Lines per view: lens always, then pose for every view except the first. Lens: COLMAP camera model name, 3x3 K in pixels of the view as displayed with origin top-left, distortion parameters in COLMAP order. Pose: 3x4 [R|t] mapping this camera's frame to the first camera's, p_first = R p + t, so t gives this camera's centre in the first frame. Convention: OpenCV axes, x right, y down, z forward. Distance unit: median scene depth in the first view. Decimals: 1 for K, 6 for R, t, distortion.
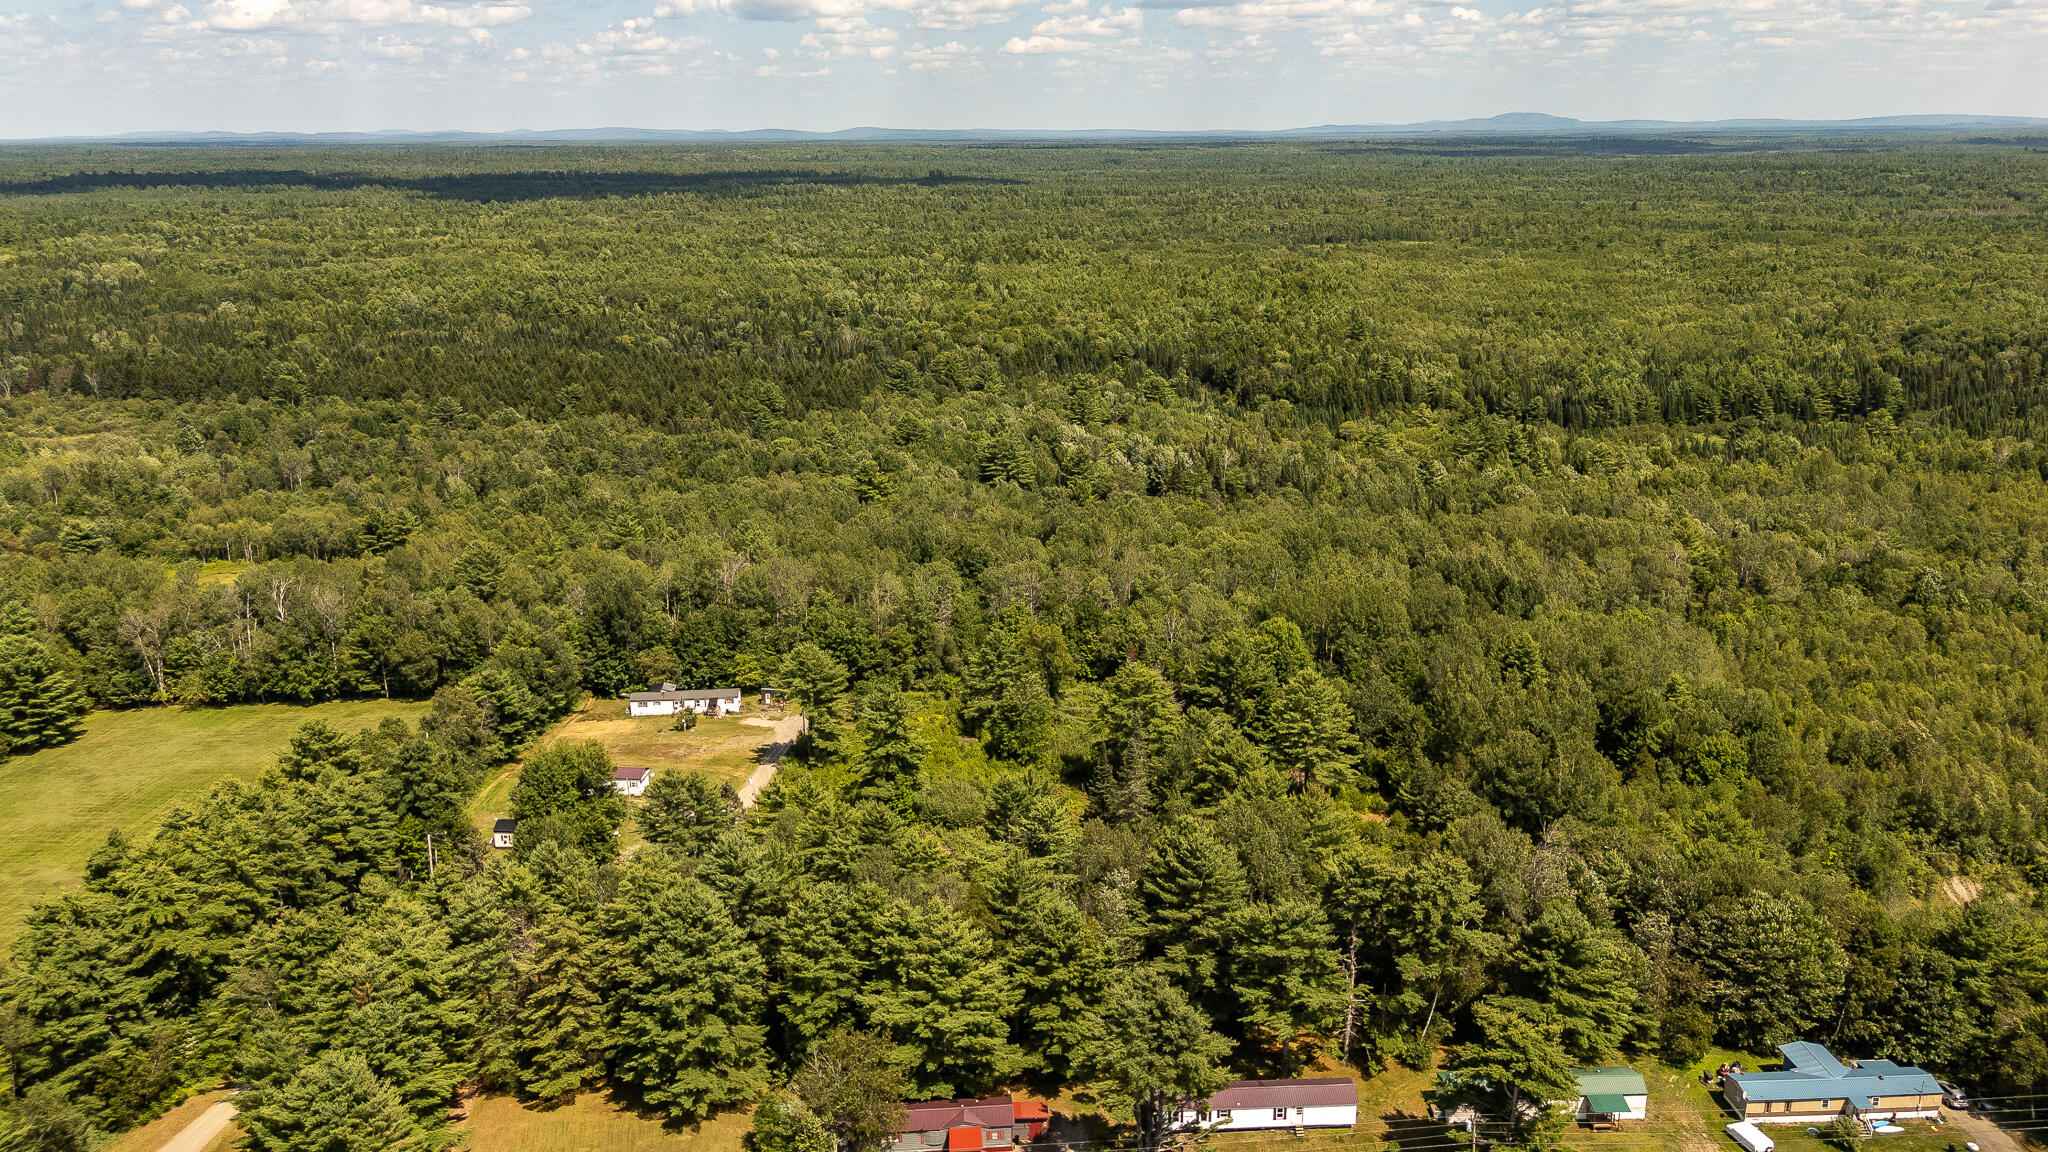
lens RADIAL K [[1510.2, 0, 1024.0], [0, 1510.2, 576.0], [0, 0, 1]] dist [0.070801, -0.063141]
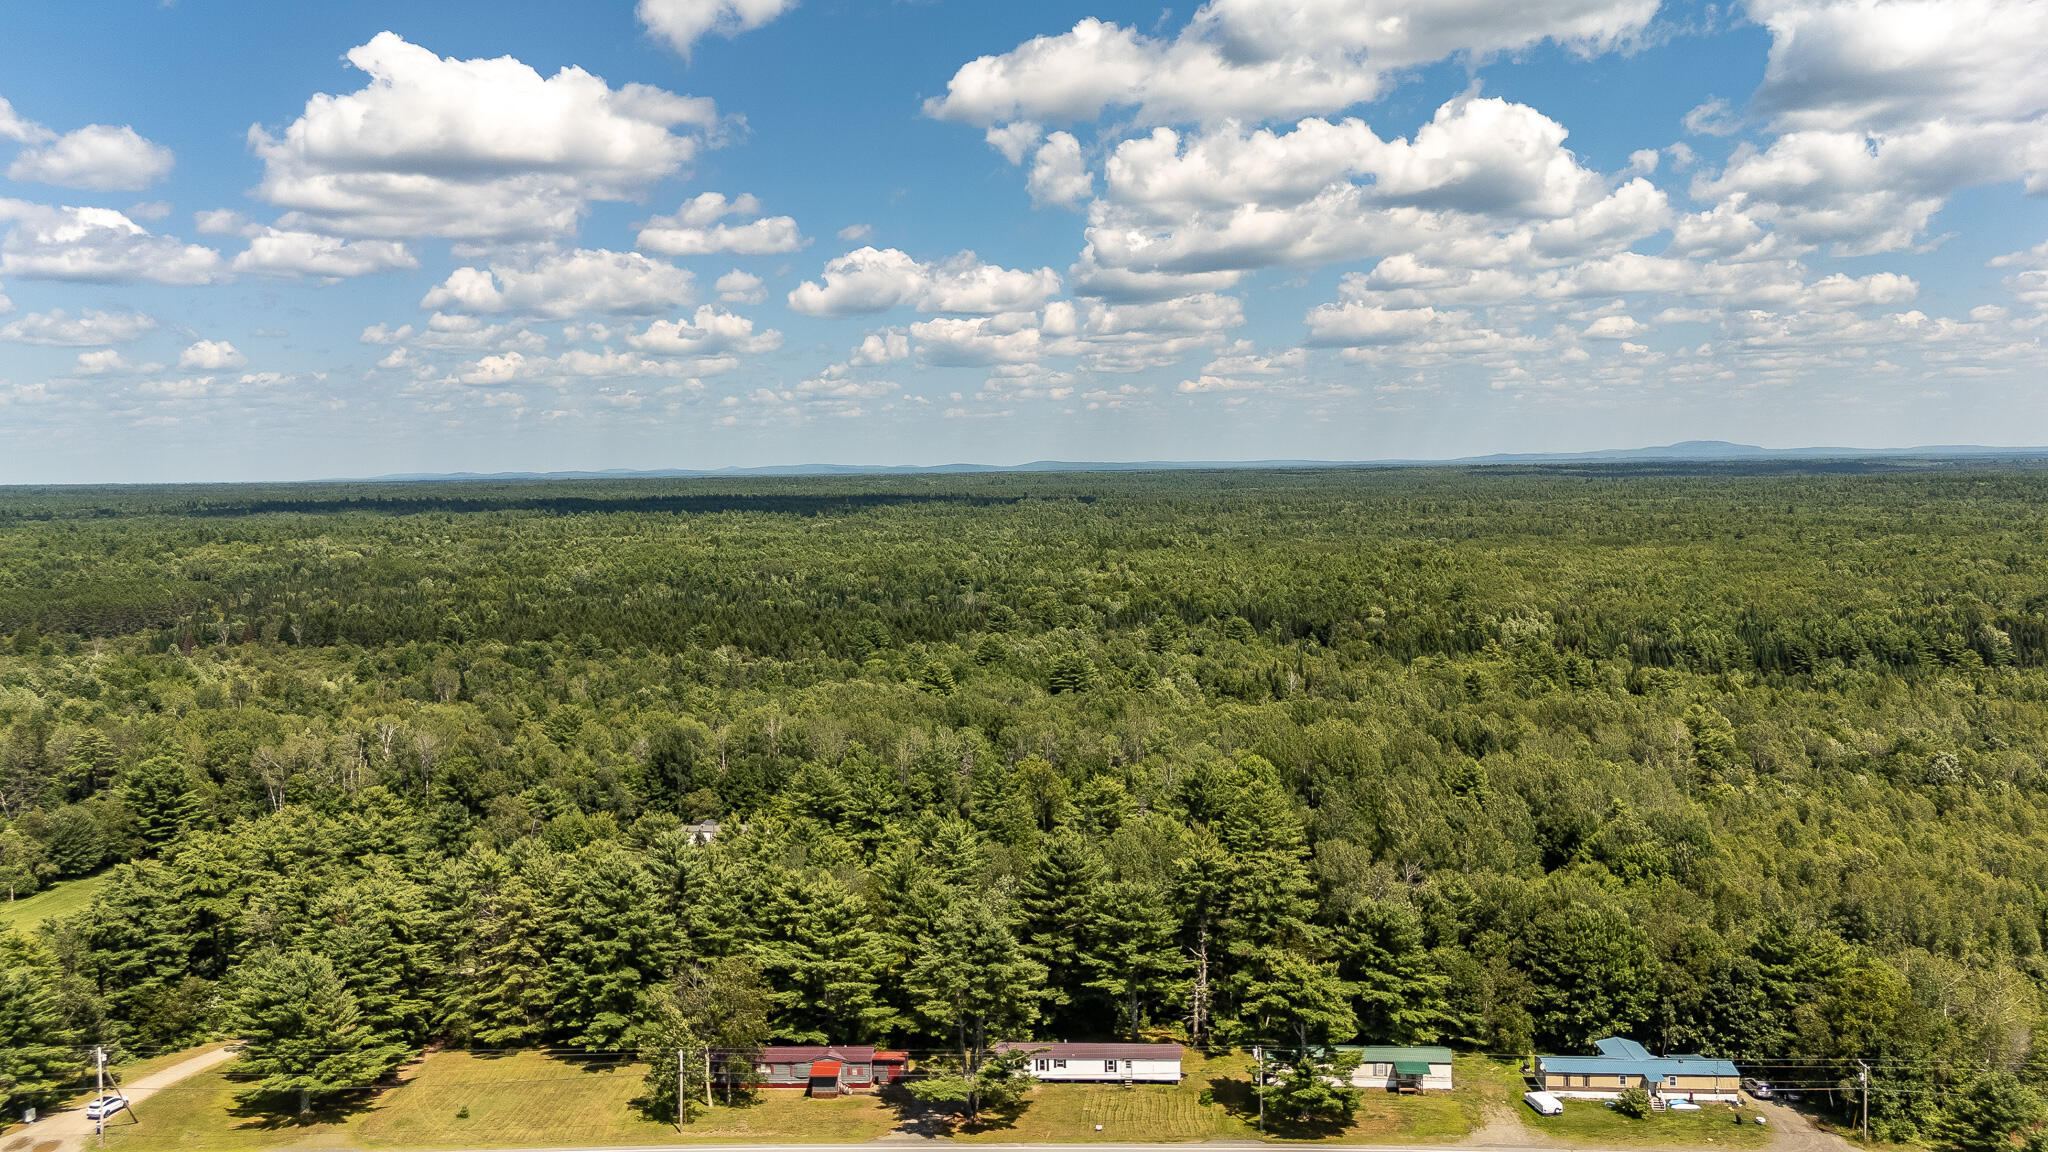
lens RADIAL K [[1510.2, 0, 1024.0], [0, 1510.2, 576.0], [0, 0, 1]] dist [0.070801, -0.063141]
pose [[0.993296, 0.000095, -0.115598, 0.127725], [-0.024322, 0.977786, -0.208188, 0.128931], [0.113010, 0.209604, 0.971234, -0.088514]]
